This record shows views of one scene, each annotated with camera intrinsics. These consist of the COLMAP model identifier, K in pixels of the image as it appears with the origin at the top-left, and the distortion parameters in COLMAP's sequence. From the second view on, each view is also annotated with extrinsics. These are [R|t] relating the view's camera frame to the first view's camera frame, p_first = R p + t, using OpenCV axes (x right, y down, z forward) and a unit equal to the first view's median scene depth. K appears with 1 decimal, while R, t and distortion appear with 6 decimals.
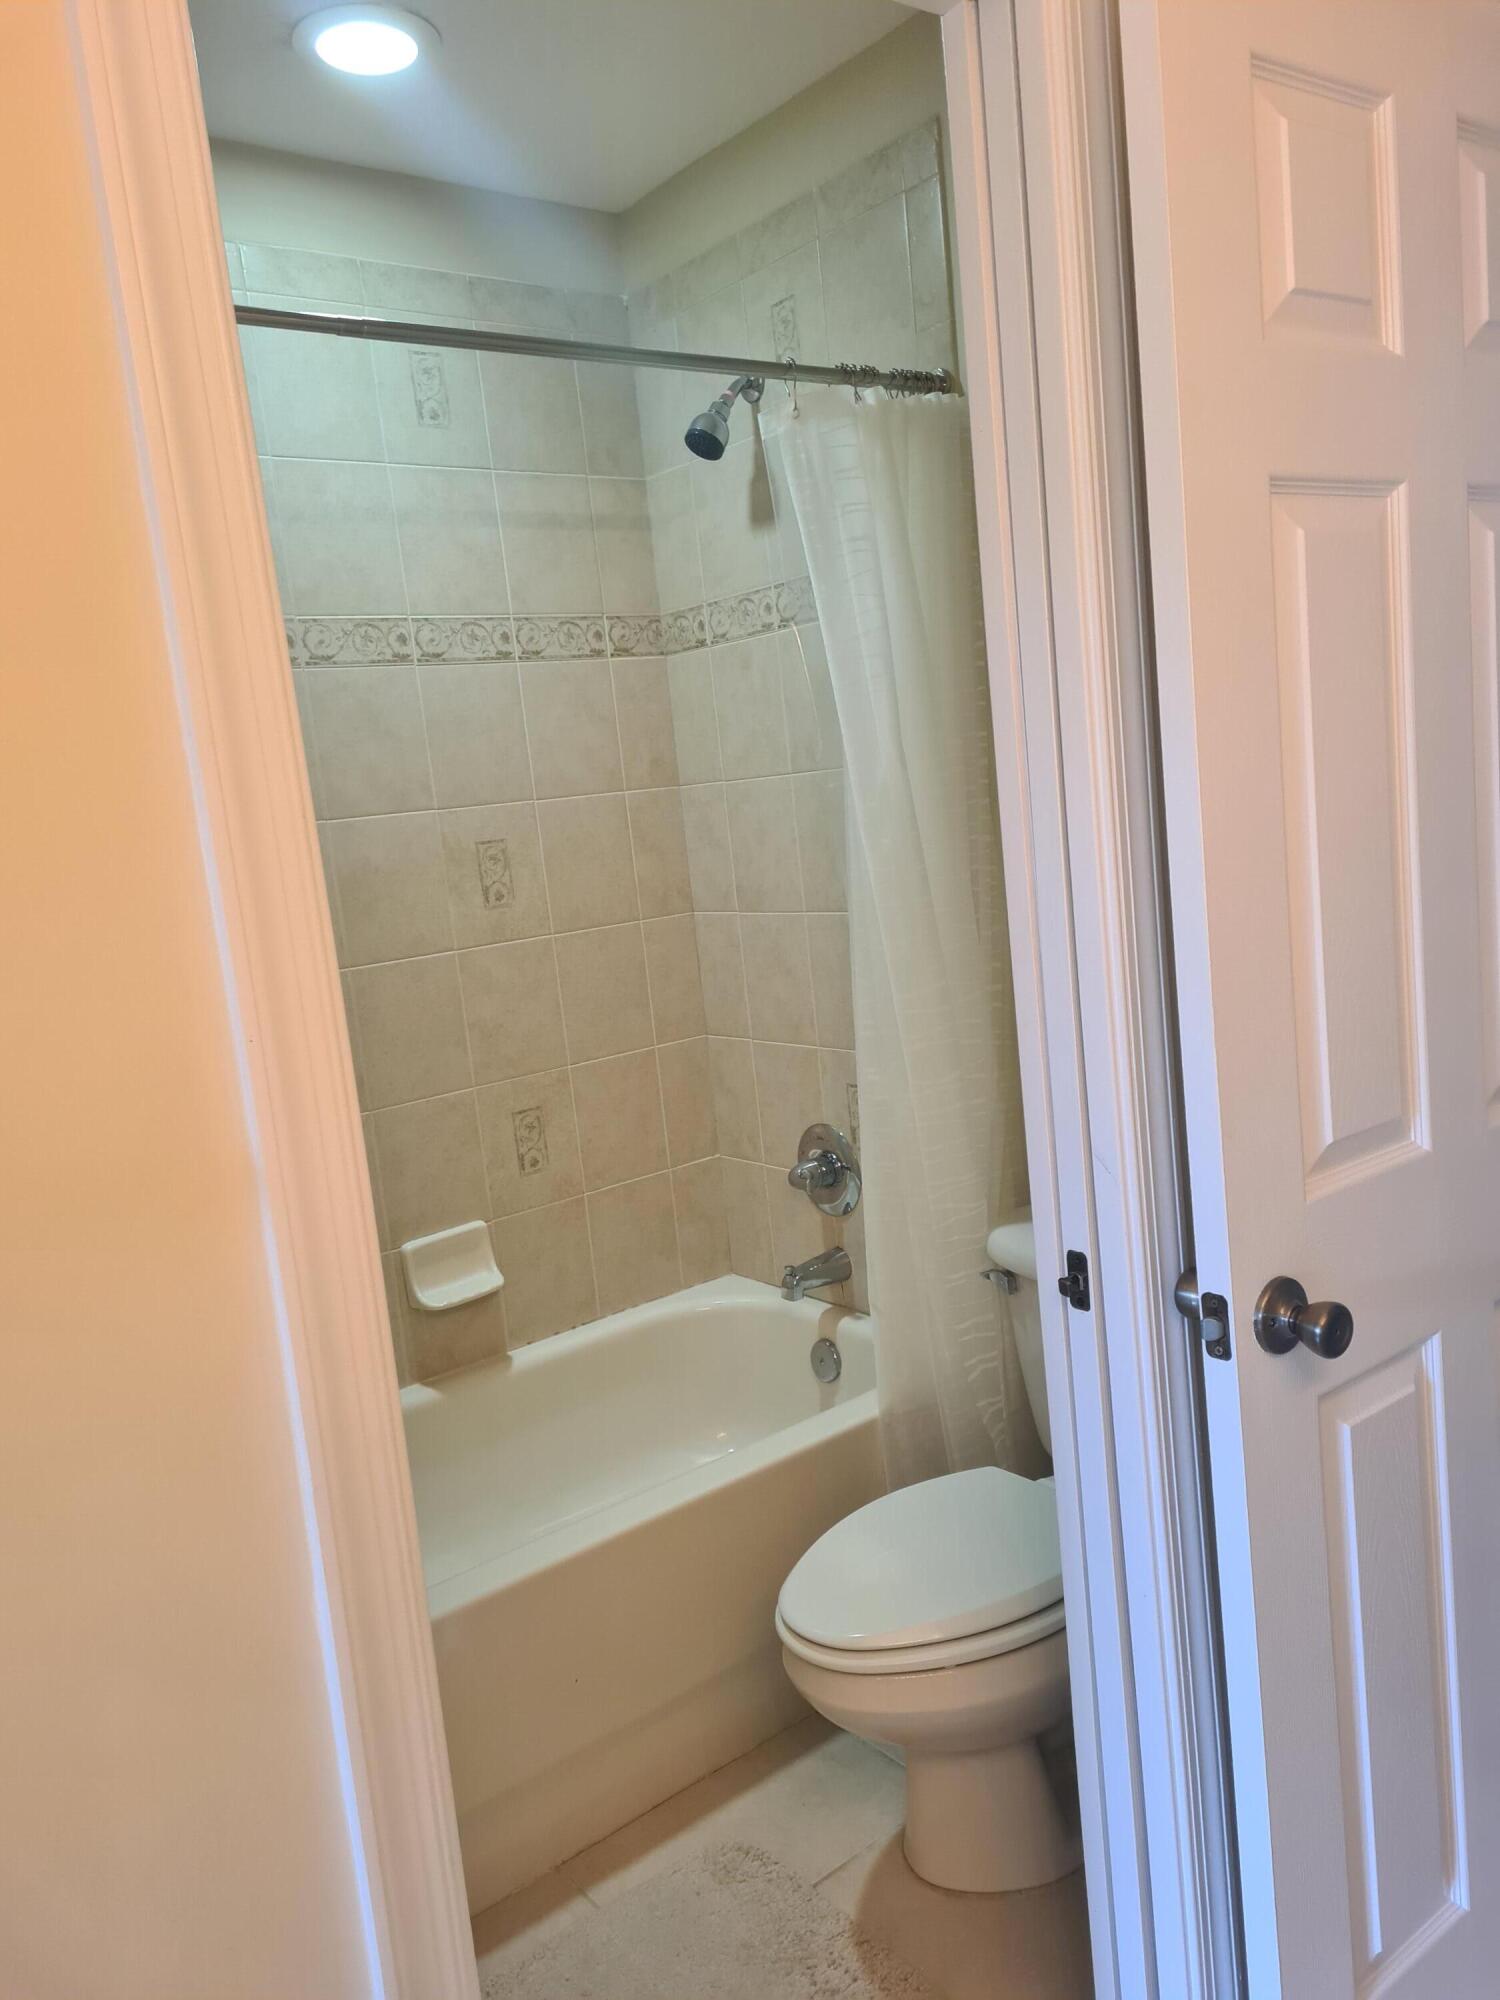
lens RADIAL K [[1529.8, 0, 750.0], [0, 1529.8, 1000.0], [0, 0, 1]] dist [0.058014, -0.035175]
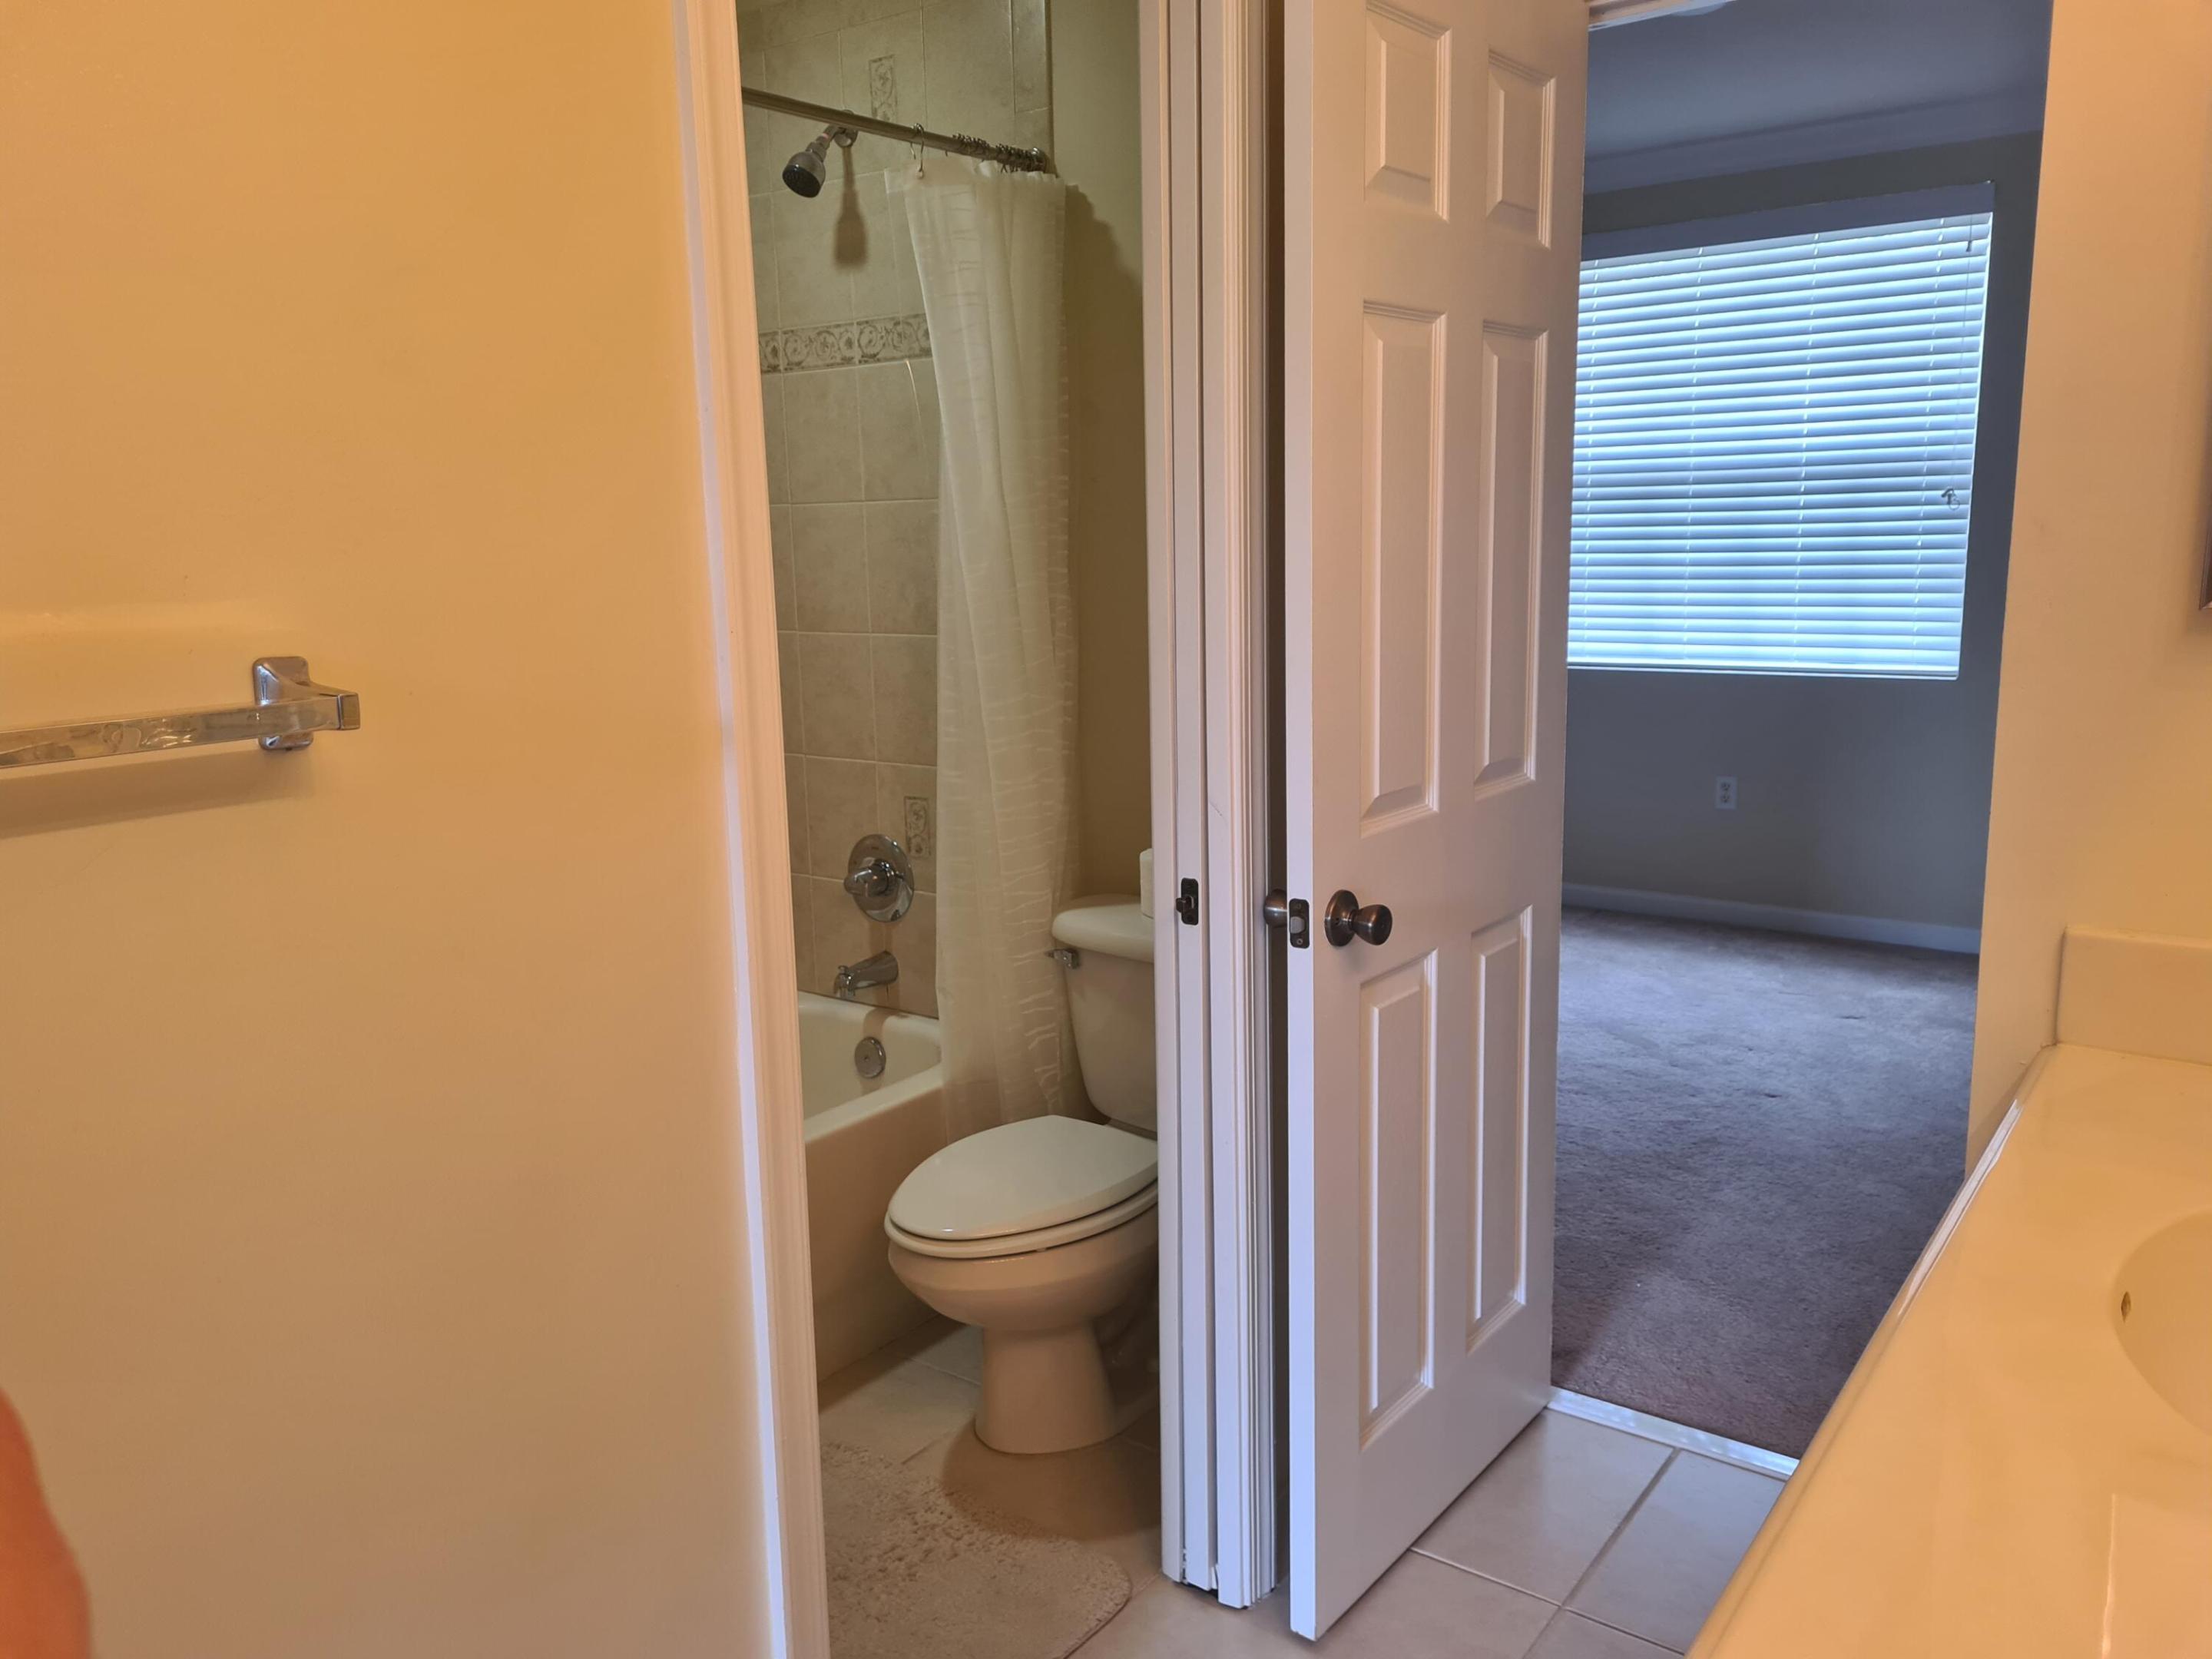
lens RADIAL K [[1691.9, 0, 1103.2], [0, 1691.9, 796.0], [0, 0, 1]] dist [0.058014, -0.035175]
pose [[0.961946, 0.039216, 0.270411, -0.154739], [-0.040668, 0.999173, -0.000233, 0.061655], [-0.270196, -0.010773, 0.962745, -0.220637]]
